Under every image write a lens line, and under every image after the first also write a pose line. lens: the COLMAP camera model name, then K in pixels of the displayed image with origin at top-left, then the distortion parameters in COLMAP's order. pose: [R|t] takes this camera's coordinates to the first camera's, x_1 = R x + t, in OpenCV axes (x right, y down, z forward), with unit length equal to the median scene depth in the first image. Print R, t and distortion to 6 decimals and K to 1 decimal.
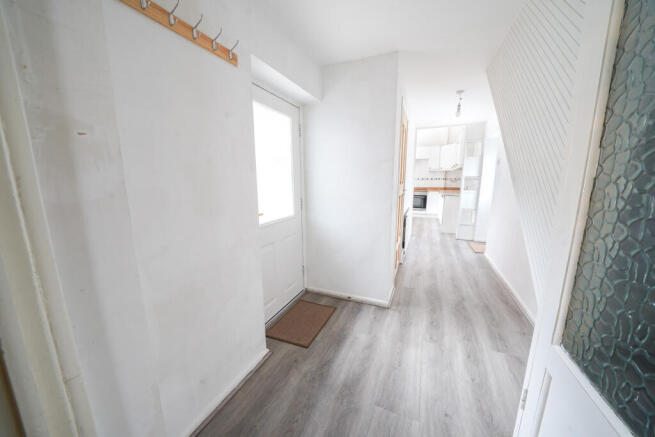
lens RADIAL K [[227.2, 0, 330.0], [0, 227.2, 218.4], [0, 0, 1]] dist [-0.024762, 0.000318]
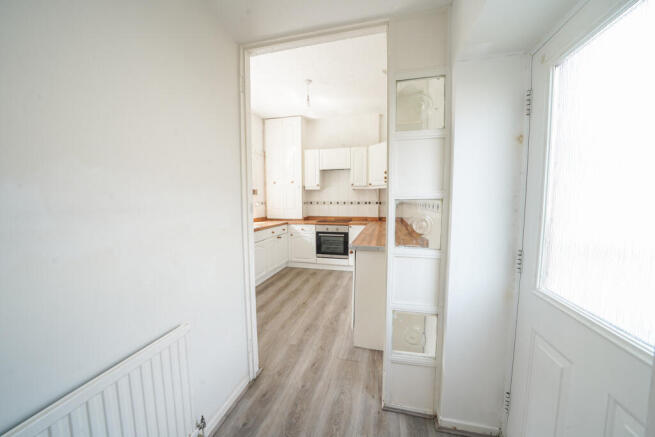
lens RADIAL K [[227.2, 0, 326.7], [0, 227.2, 218.9], [0, 0, 1]] dist [-0.024762, 0.000318]
pose [[0.987993, -0.011781, 0.154052, 0.291231], [0.025969, 0.995566, -0.090409, -0.085977], [-0.152303, 0.093324, 0.983918, 0.456036]]
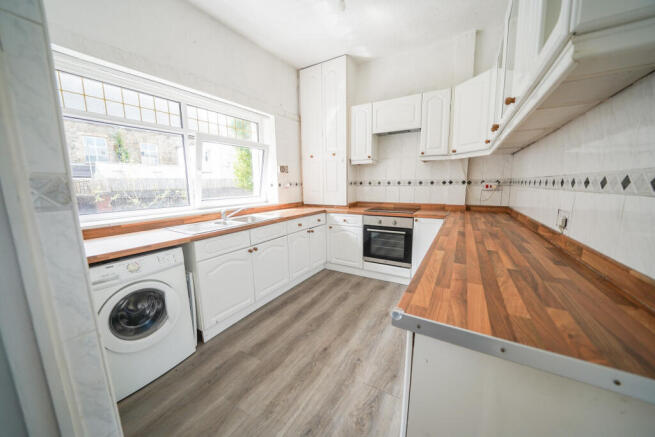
lens RADIAL K [[227.2, 0, 329.2], [0, 227.2, 219.9], [0, 0, 1]] dist [-0.024762, 0.000318]
pose [[0.991870, 0.010885, -0.126788, 0.343672], [-0.012562, 0.999844, -0.012432, -0.109362], [0.126633, 0.013924, 0.991852, 0.628325]]
